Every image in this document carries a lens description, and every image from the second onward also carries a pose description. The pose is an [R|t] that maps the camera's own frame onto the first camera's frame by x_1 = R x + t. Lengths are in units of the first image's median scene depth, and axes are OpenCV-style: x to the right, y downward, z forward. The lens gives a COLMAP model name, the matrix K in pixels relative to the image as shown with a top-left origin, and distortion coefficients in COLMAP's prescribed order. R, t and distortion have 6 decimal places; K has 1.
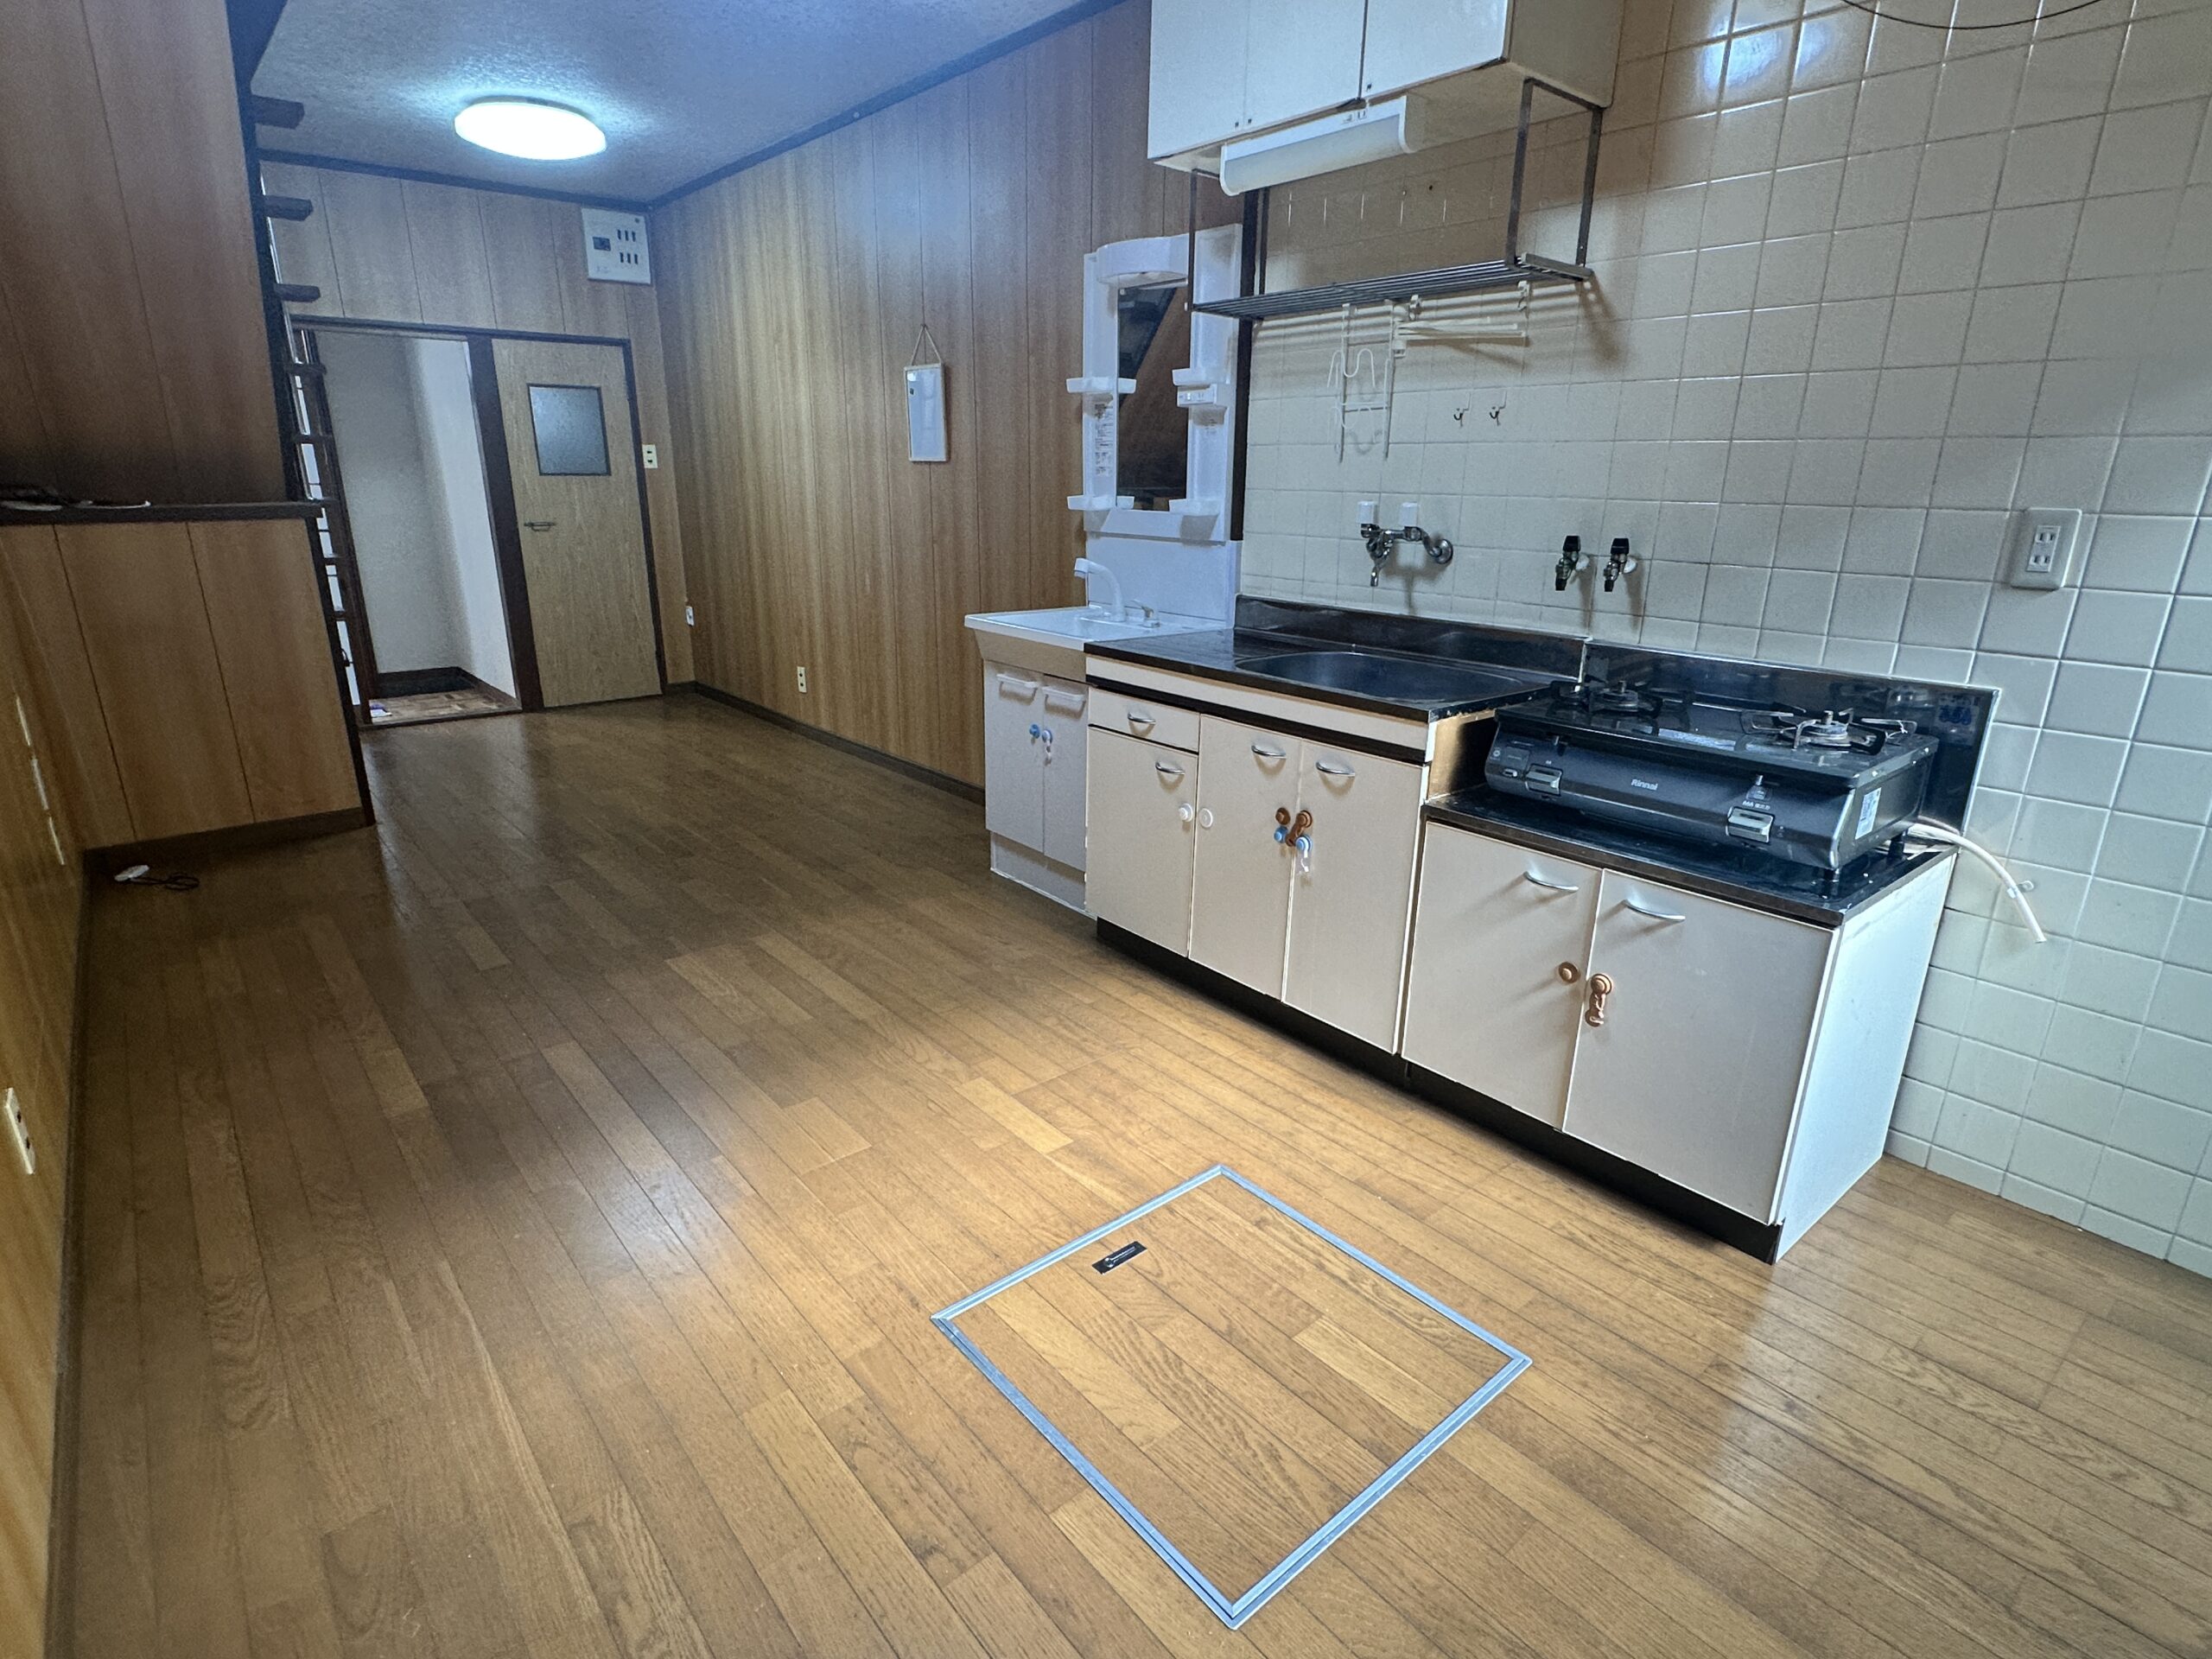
lens RADIAL K [[1140.5, 0, 1090.7], [0, 1140.5, 843.0], [0, 0, 1]] dist [-0.005271, 0.000486]
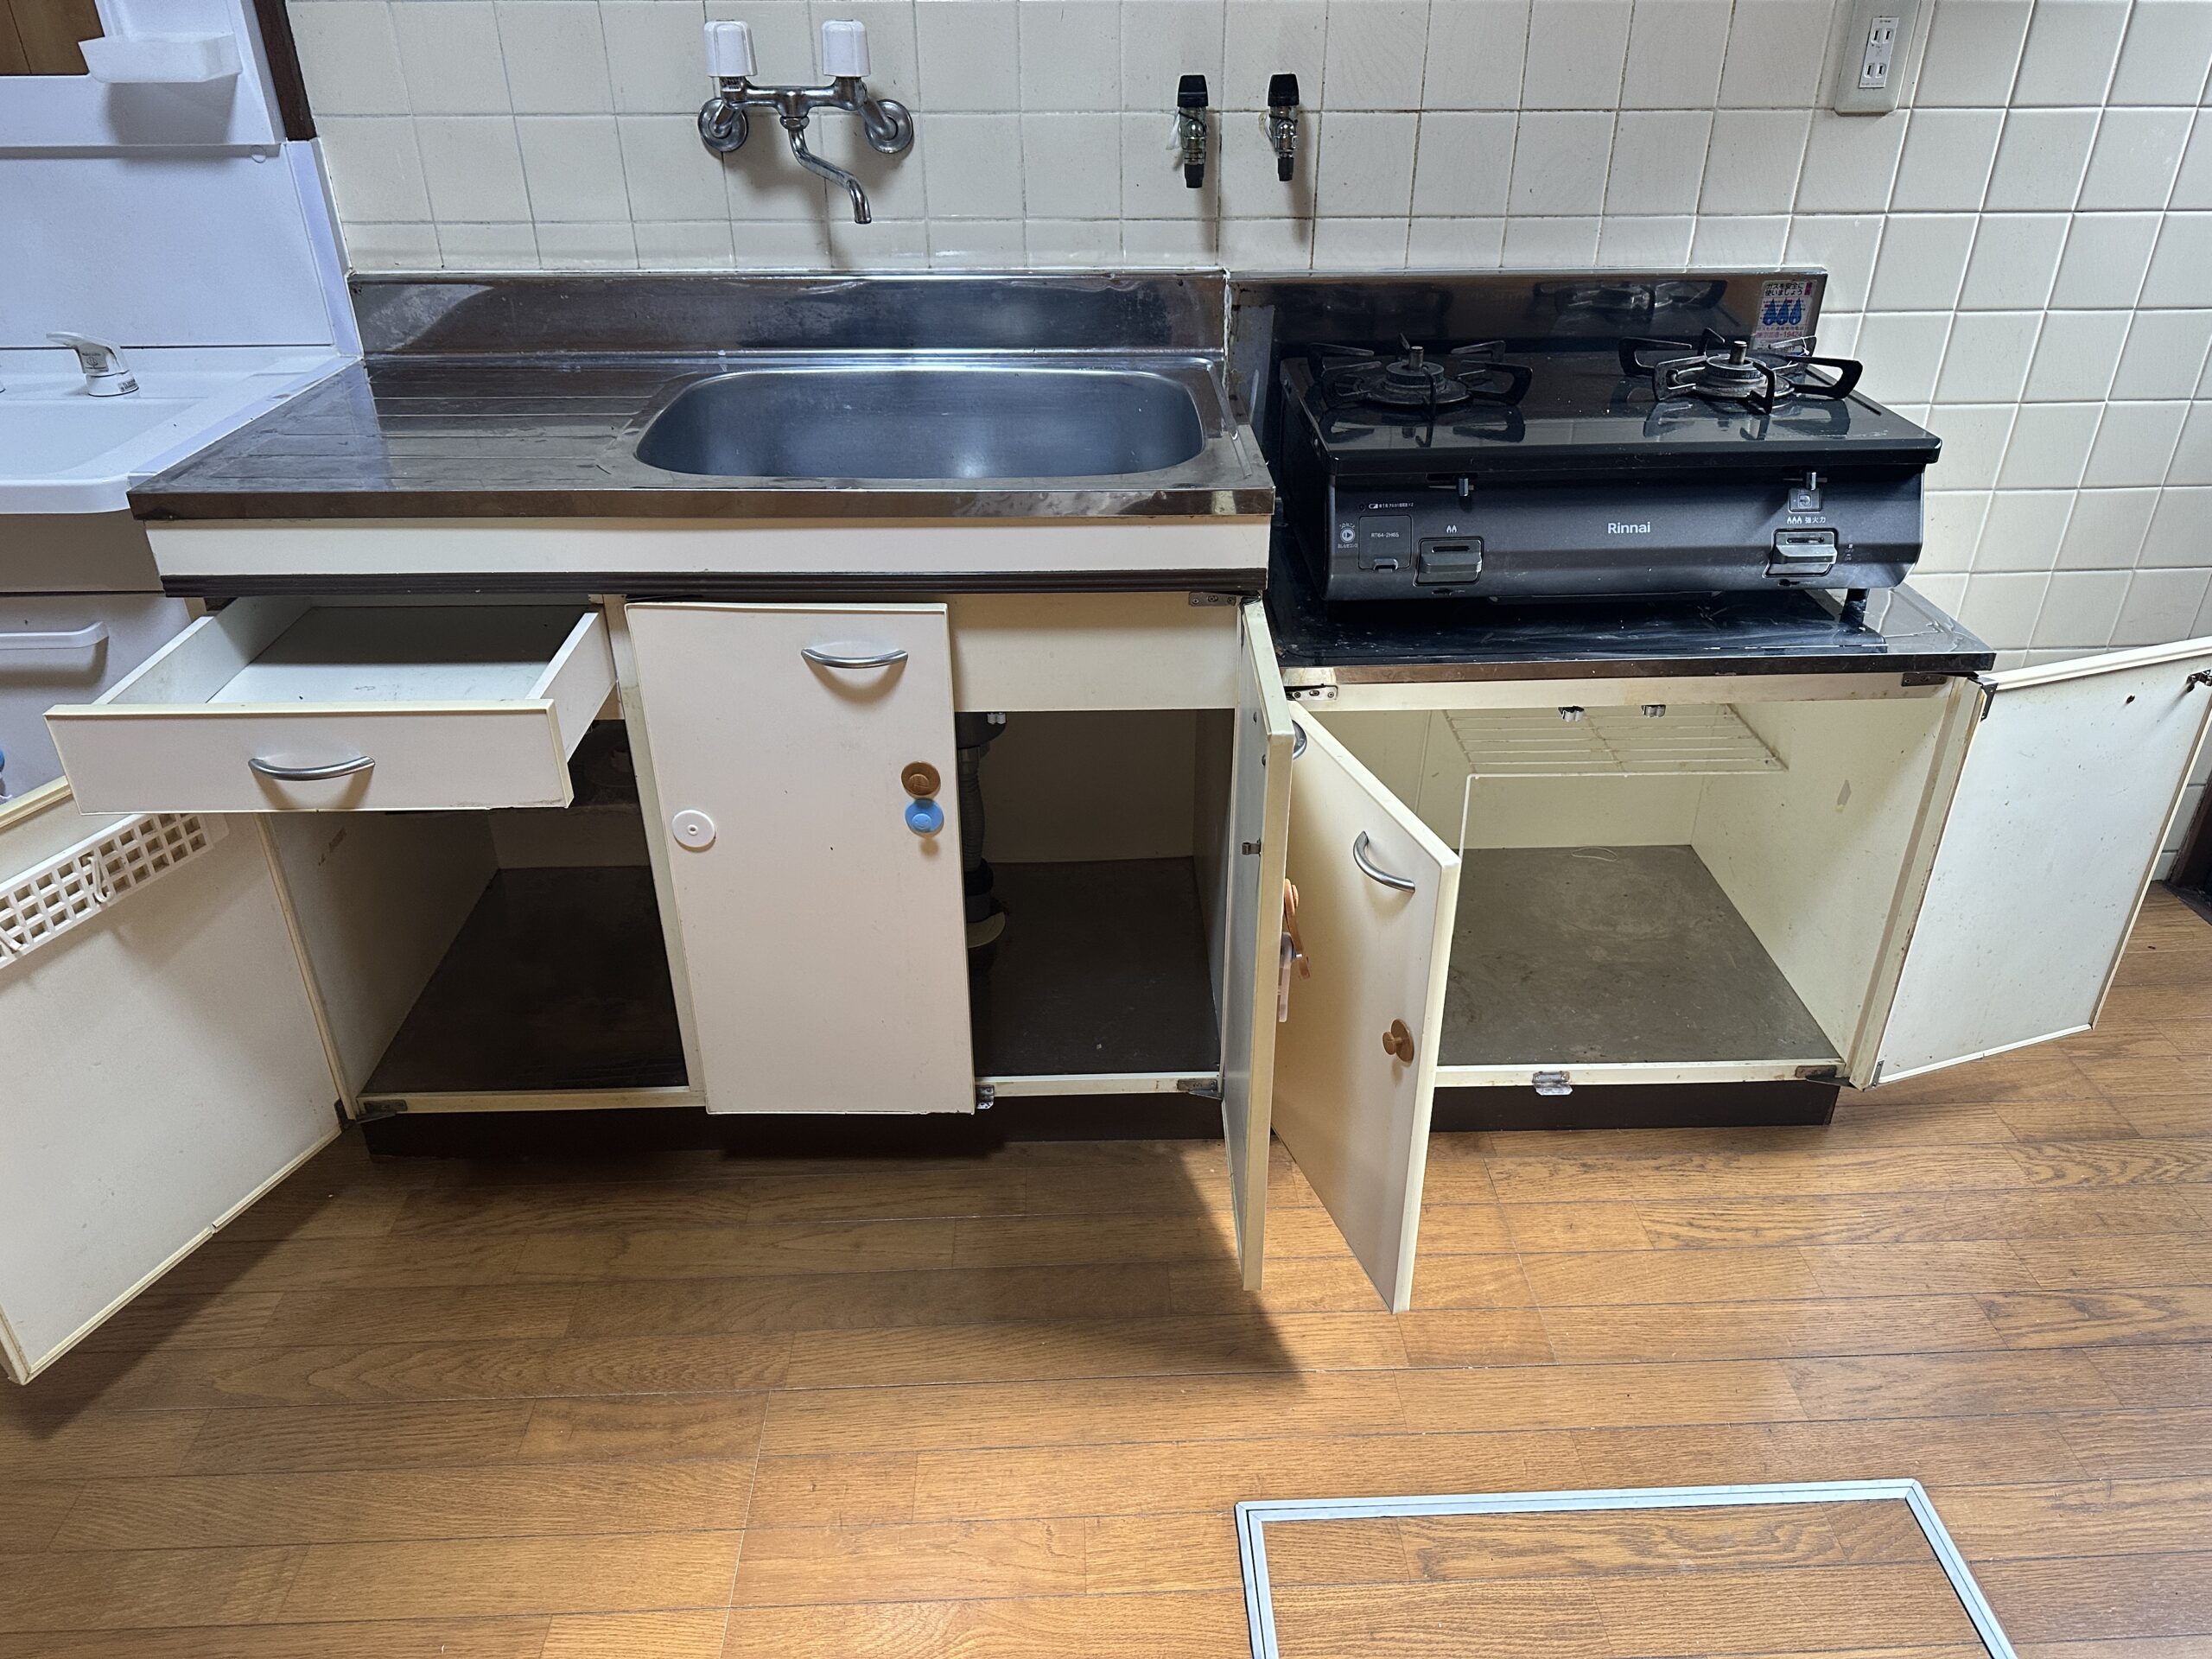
lens RADIAL K [[1547.4, 0, 1122.3], [0, 1547.4, 843.8], [0, 0, 1]] dist [0.061860, -0.077797]
pose [[0.603438, -0.407248, 0.685573, -0.226681], [0.255801, 0.913176, 0.317295, -0.175786], [-0.755267, -0.016098, 0.655220, 0.521905]]
